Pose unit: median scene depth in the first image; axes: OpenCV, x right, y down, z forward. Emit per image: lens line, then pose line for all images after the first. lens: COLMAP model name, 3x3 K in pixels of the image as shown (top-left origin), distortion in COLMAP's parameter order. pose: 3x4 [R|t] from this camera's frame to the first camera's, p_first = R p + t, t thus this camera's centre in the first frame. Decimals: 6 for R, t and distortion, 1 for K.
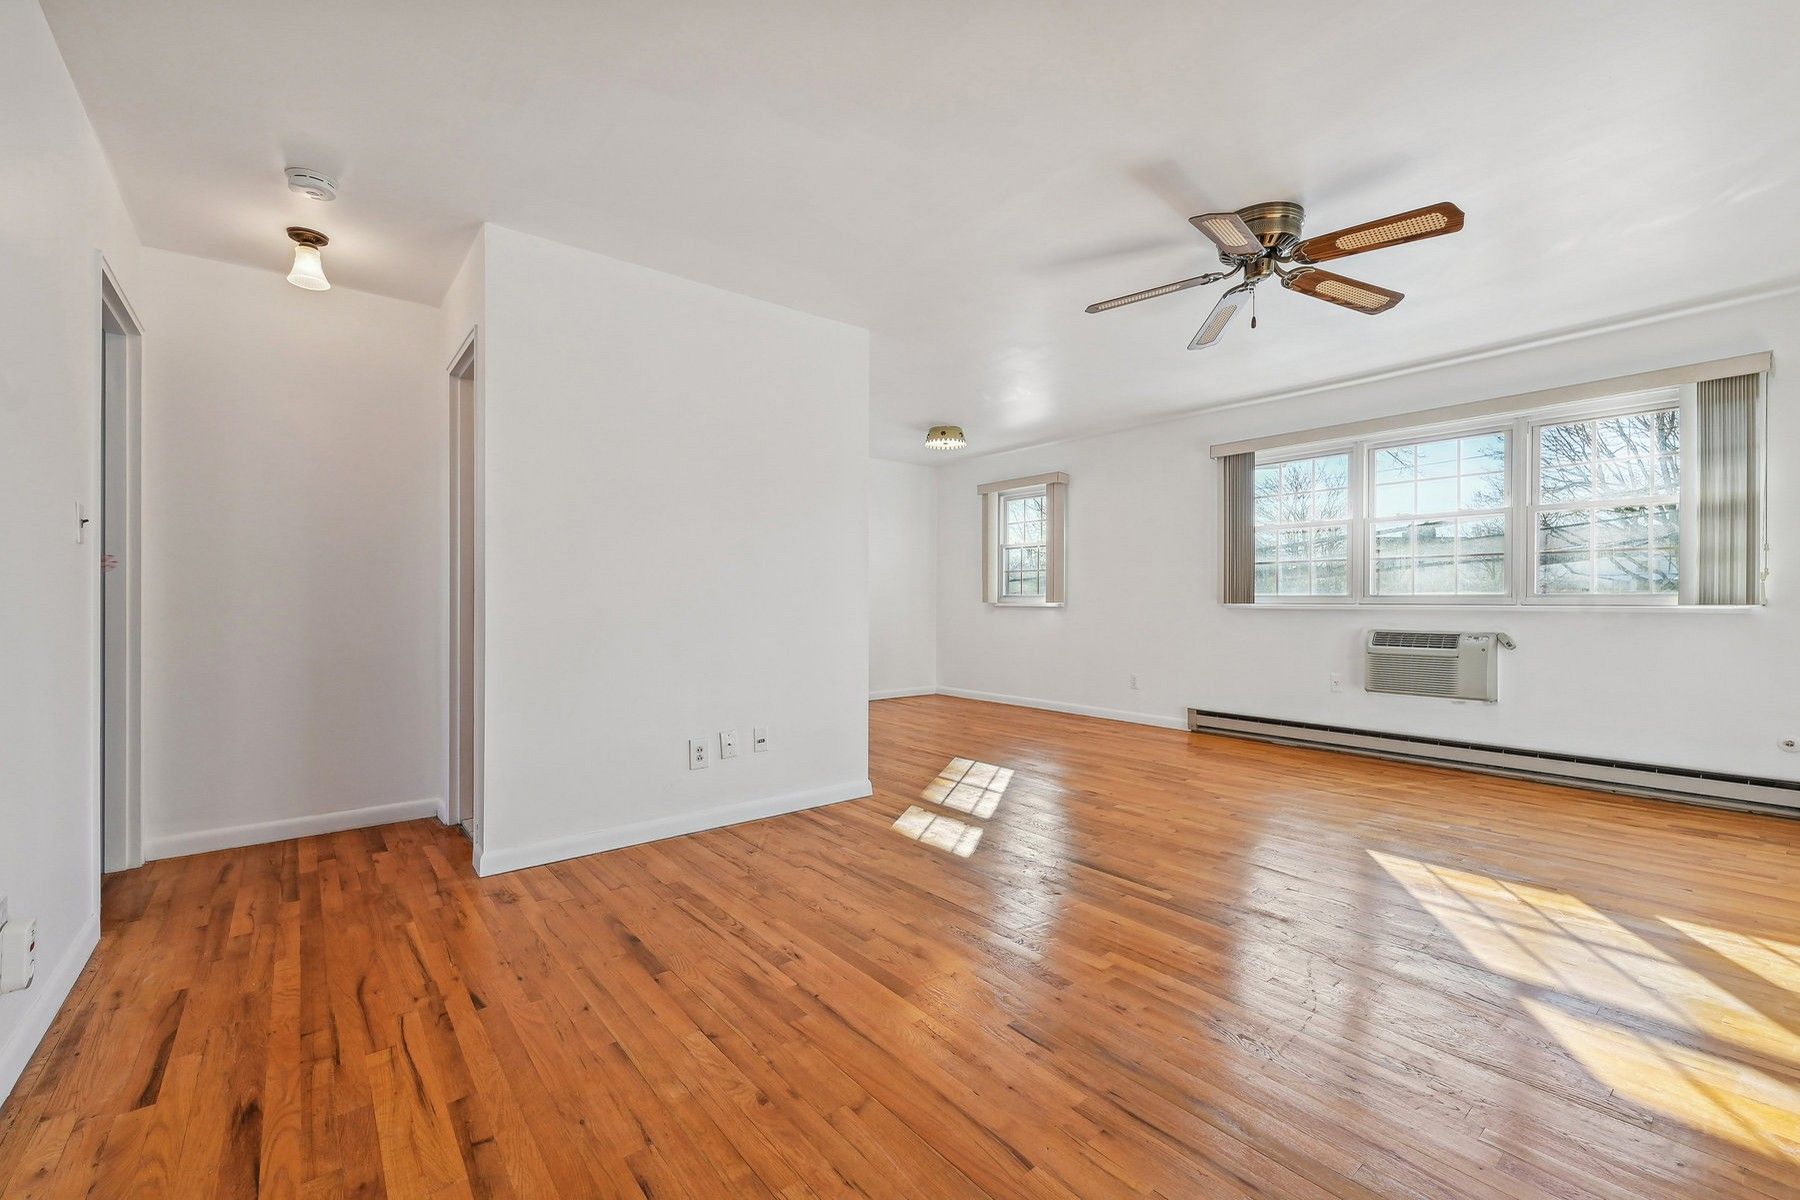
lens RADIAL K [[745.0, 0, 900.0], [0, 745.0, 600.0], [0, 0, 1]] dist [0.001516, -0.000032]
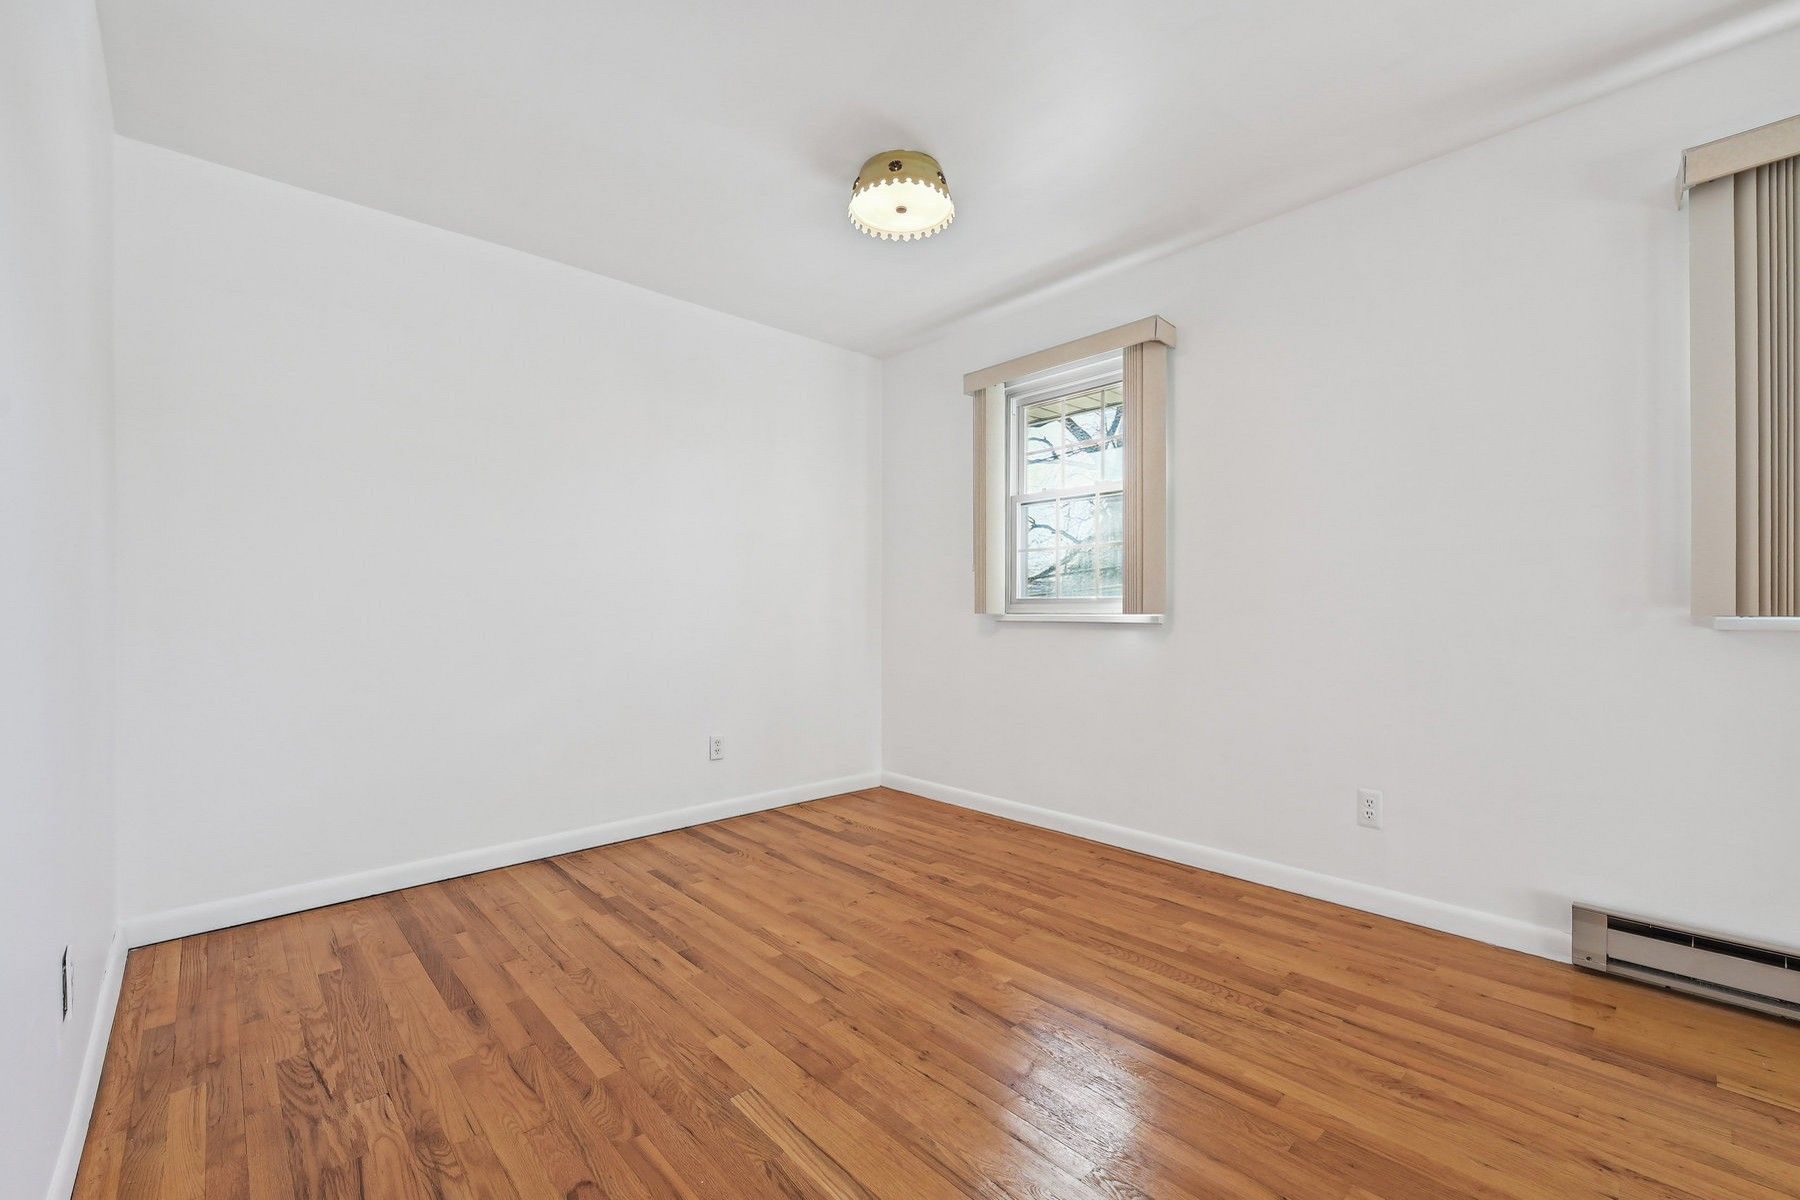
lens RADIAL K [[745.0, 0, 900.0], [0, 745.0, 600.0], [0, 0, 1]] dist [0.001516, -0.000032]
pose [[0.997605, 0.001561, 0.069152, 0.030934], [-0.000465, 0.999874, -0.015867, 0.002372], [-0.069168, 0.015797, 0.997480, 0.561563]]
